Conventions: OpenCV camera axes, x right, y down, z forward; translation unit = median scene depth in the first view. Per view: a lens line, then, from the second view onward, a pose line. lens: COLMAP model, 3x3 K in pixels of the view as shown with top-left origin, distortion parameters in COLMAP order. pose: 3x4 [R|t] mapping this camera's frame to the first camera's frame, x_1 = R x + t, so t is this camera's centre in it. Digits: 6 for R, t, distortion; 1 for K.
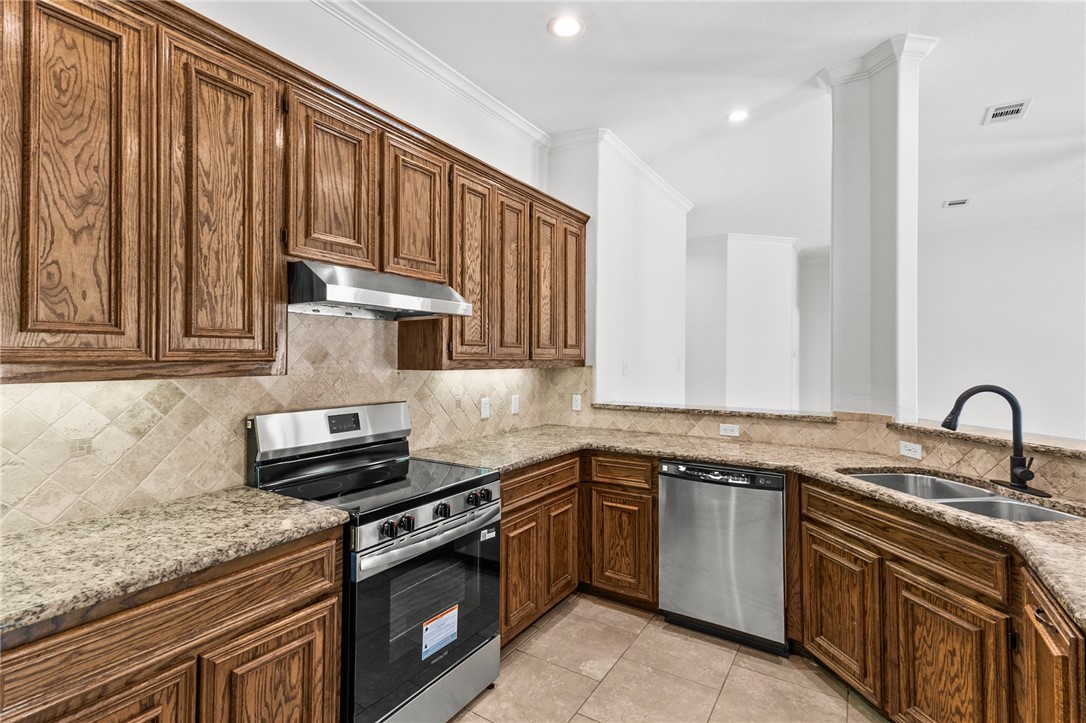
lens RADIAL K [[506.1, 0, 527.0], [0, 506.1, 351.0], [0, 0, 1]] dist [0.017545, -0.004070]
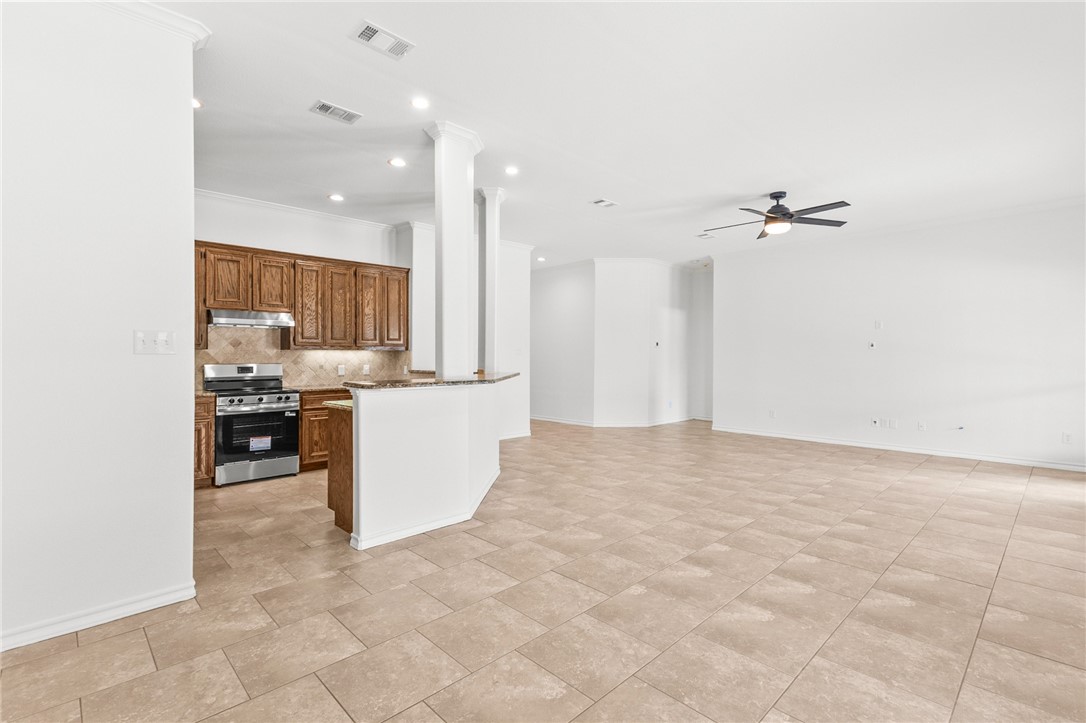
lens RADIAL K [[506.1, 0, 537.7], [0, 506.1, 352.7], [0, 0, 1]] dist [0.017545, -0.004070]
pose [[0.971506, -0.007934, -0.236883, 1.576077], [0.009115, 0.999951, 0.003893, 0.056941], [0.236841, -0.005941, 0.971530, -1.058513]]
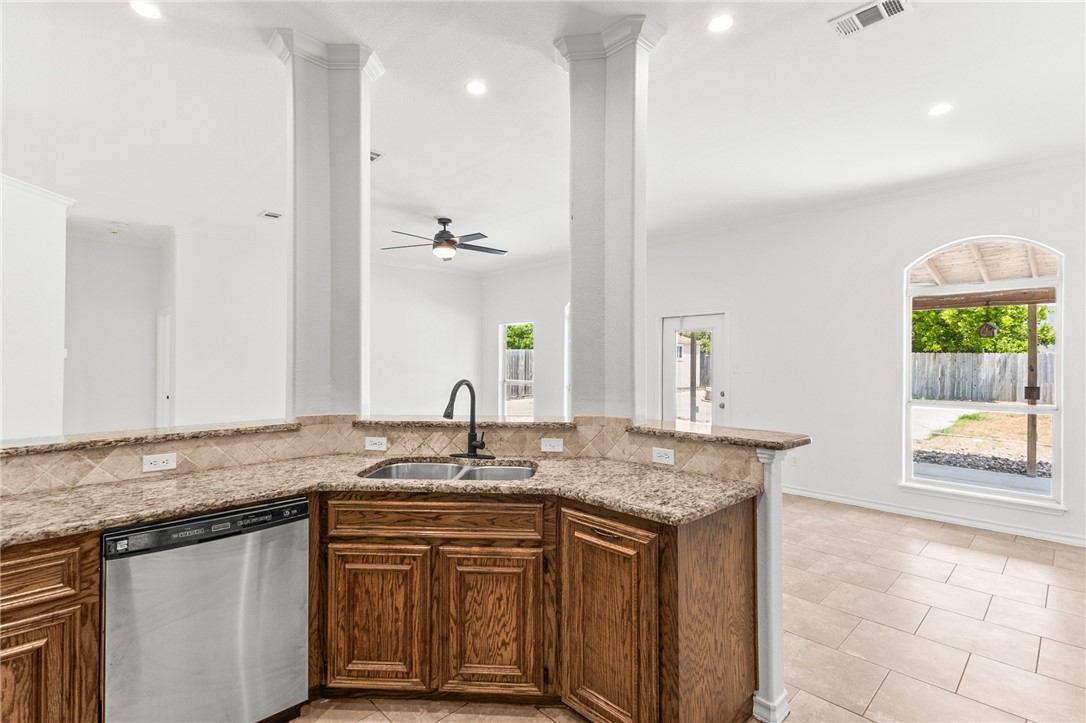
lens RADIAL K [[506.1, 0, 550.4], [0, 506.1, 365.5], [0, 0, 1]] dist [0.017545, -0.004070]
pose [[0.217694, -0.012522, 0.975937, -0.221606], [-0.010589, 0.999829, 0.015191, 0.009496], [-0.975960, -0.013642, 0.217524, 0.435803]]
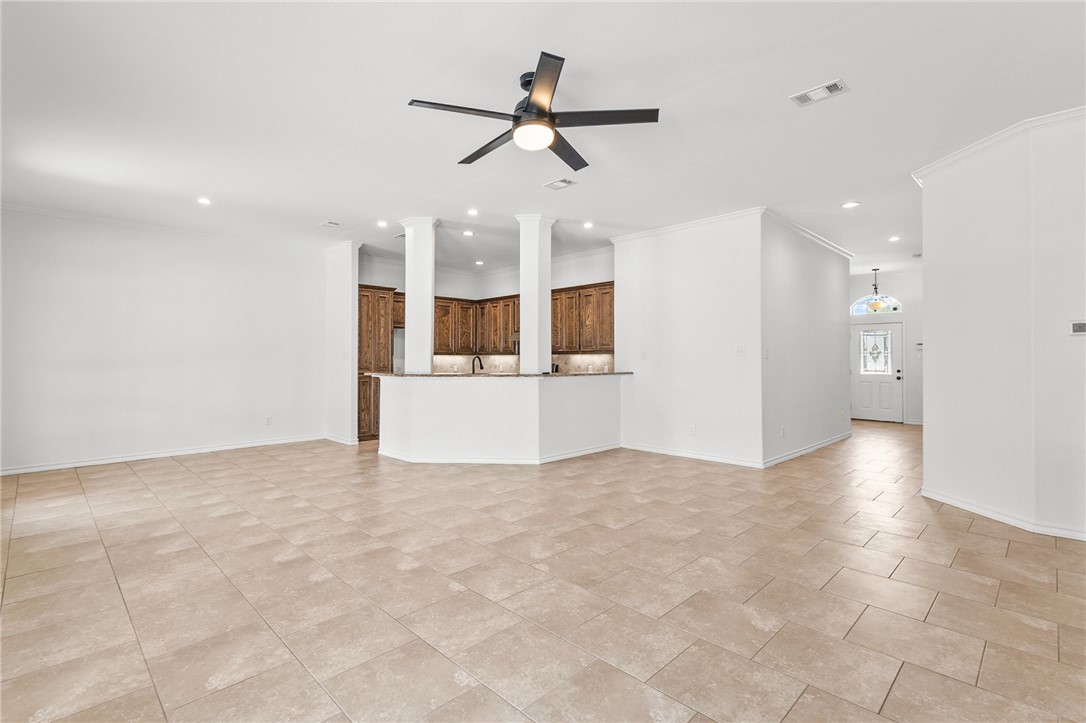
lens RADIAL K [[506.1, 0, 538.4], [0, 506.1, 351.5], [0, 0, 1]] dist [0.017545, -0.004070]
pose [[-0.225862, -0.019879, -0.973956, 3.426718], [0.011159, 0.999673, -0.022992, 0.102932], [0.974095, -0.016062, -0.225566, 1.817801]]
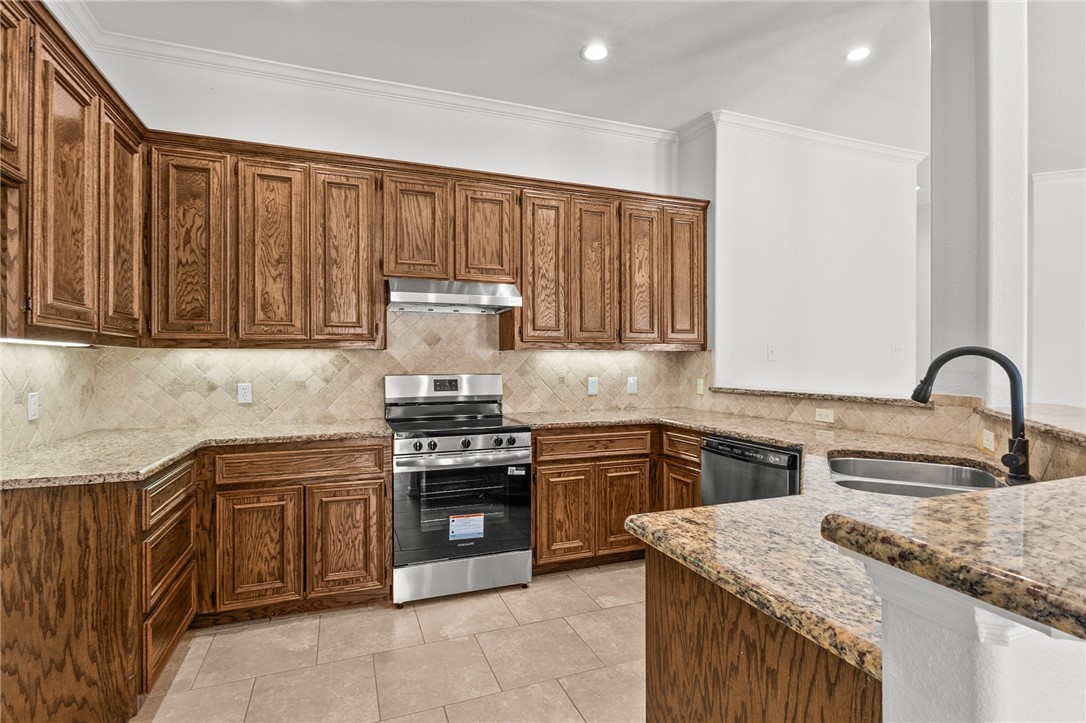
lens RADIAL K [[514.9, 0, 534.8], [0, 514.9, 360.8], [0, 0, 1]] dist [-0.004395, -0.000518]
pose [[0.805436, -0.006609, -0.592646, 0.697942], [0.013020, 0.999894, 0.006544, 0.062496], [0.592539, -0.012987, 0.805437, -0.041447]]
